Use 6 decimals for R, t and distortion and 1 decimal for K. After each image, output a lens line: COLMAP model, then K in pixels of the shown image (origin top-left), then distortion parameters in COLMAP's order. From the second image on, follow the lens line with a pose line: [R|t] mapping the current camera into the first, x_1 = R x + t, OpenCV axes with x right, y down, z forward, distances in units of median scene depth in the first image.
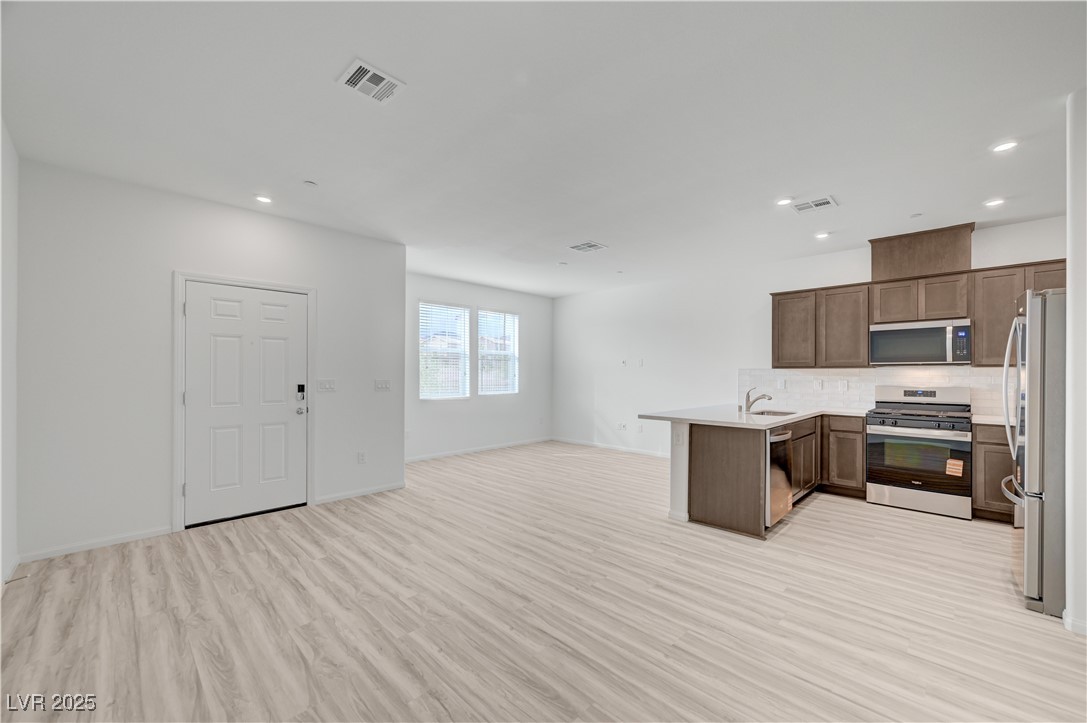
lens RADIAL K [[432.2, 0, 545.9], [0, 432.2, 371.5], [0, 0, 1]] dist [0.002584, 0.000257]
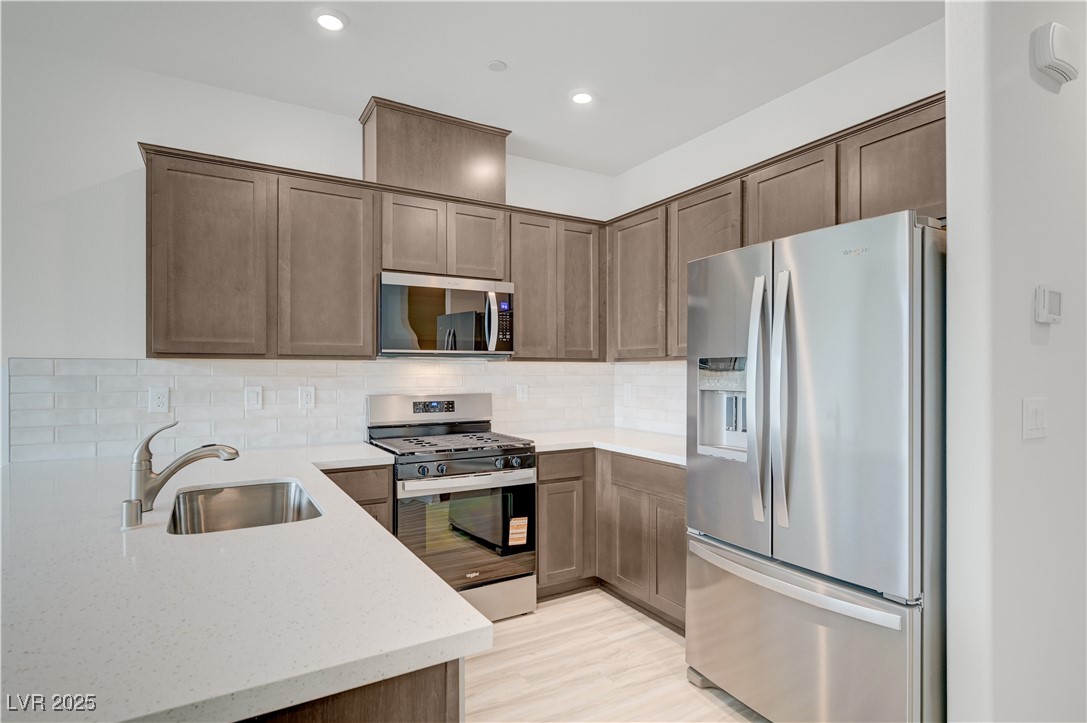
lens RADIAL K [[561.3, 0, 550.5], [0, 561.3, 371.2], [0, 0, 1]] dist [-0.000897, -0.000261]
pose [[0.250868, -0.000642, 0.968021, 0.242401], [-0.002591, 0.999996, 0.001335, 0.003981], [-0.968018, -0.002843, 0.250865, 0.852876]]
